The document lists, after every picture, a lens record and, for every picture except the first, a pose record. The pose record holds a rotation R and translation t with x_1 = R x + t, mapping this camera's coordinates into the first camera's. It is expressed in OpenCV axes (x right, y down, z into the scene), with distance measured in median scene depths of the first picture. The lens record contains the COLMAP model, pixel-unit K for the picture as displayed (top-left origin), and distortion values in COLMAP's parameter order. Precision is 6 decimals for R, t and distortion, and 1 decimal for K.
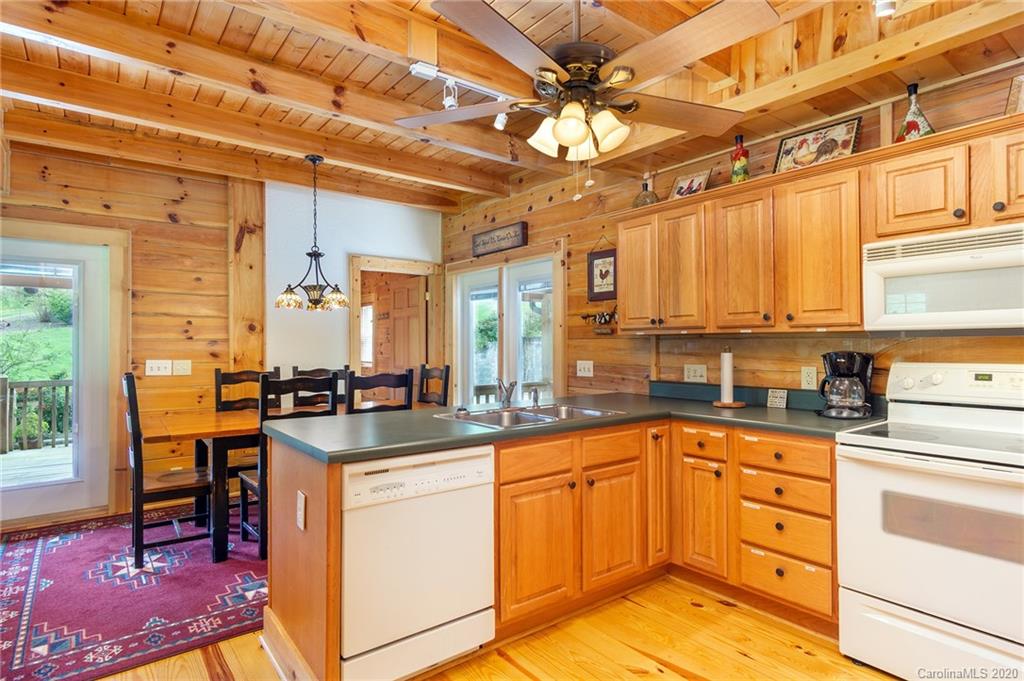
lens RADIAL K [[536.6, 0, 510.4], [0, 536.6, 342.8], [0, 0, 1]] dist [0.001693, 0.000331]
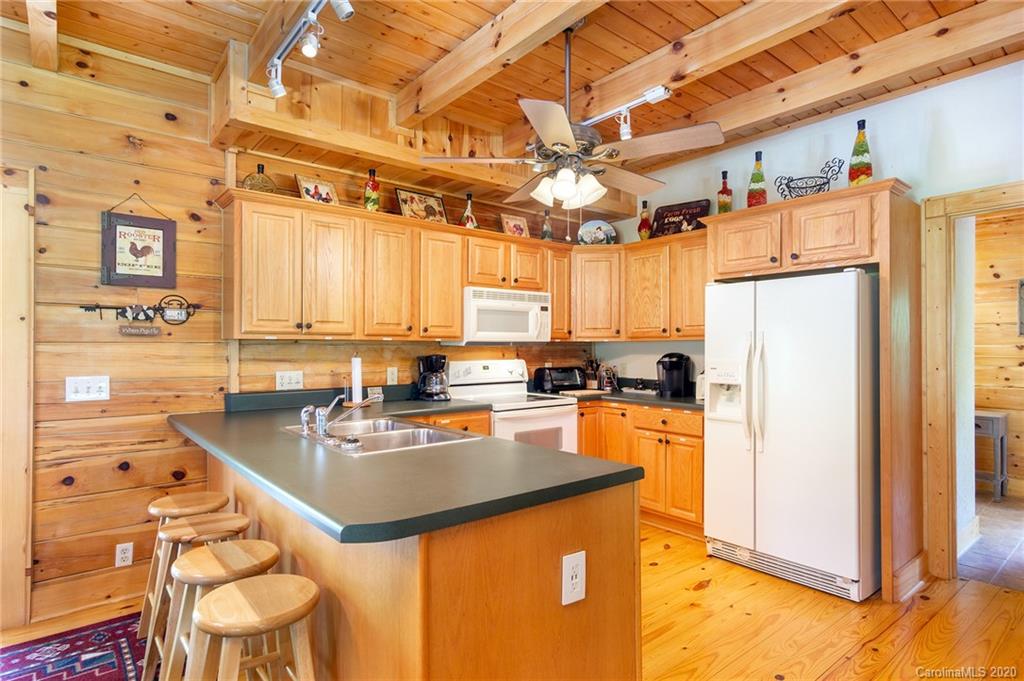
lens RADIAL K [[550.3, 0, 509.8], [0, 550.3, 347.0], [0, 0, 1]] dist [0.003880, 0.000849]
pose [[-0.026204, 0.006136, 0.999638, -0.848009], [-0.001457, 0.999980, -0.006177, 0.003342], [-0.999656, -0.001618, -0.026194, 0.813997]]
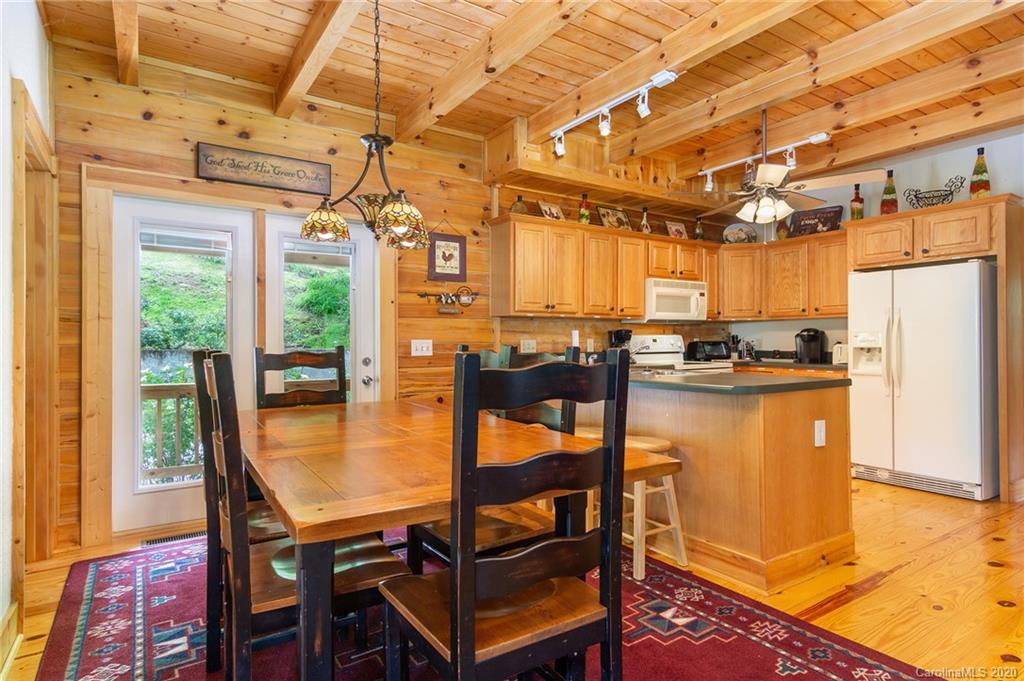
lens RADIAL K [[529.6, 0, 516.2], [0, 529.6, 336.3], [0, 0, 1]] dist [0.005058, 0.001964]
pose [[0.100896, 0.009238, 0.994854, -1.281590], [-0.001417, 0.999957, -0.009142, 0.056823], [-0.994896, -0.000487, 0.100905, 1.157278]]
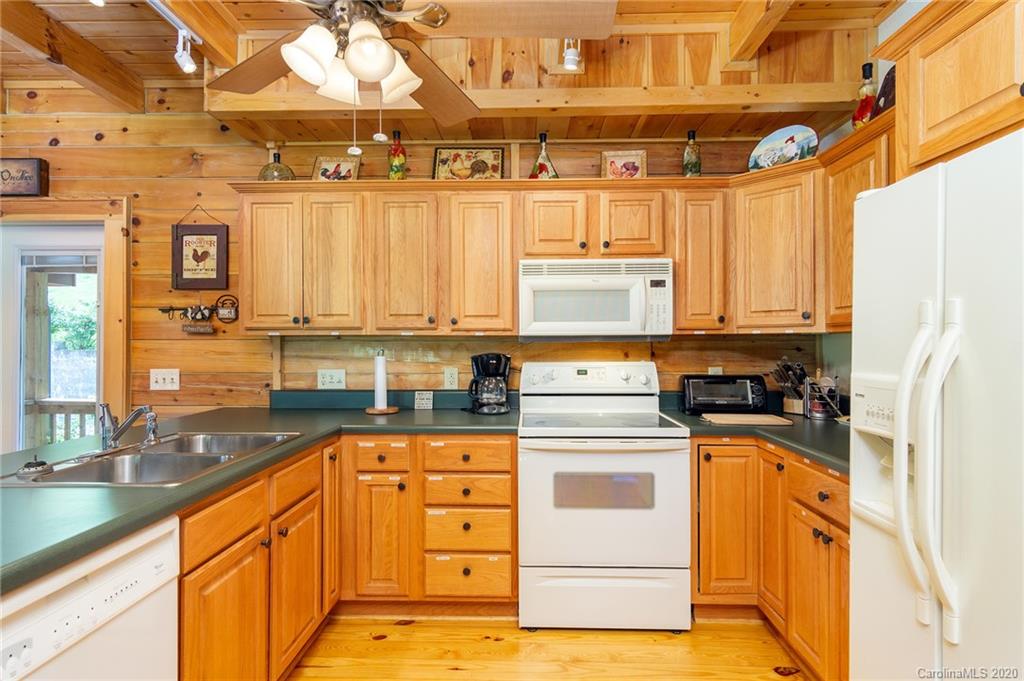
lens RADIAL K [[537.8, 0, 512.0], [0, 537.8, 340.5], [0, 0, 1]] dist [0.003240, 0.001578]
pose [[0.636879, 0.007568, 0.770927, -0.206159], [-0.003180, 0.999969, -0.007189, -0.003185], [-0.770958, 0.002127, 0.636883, 0.247767]]
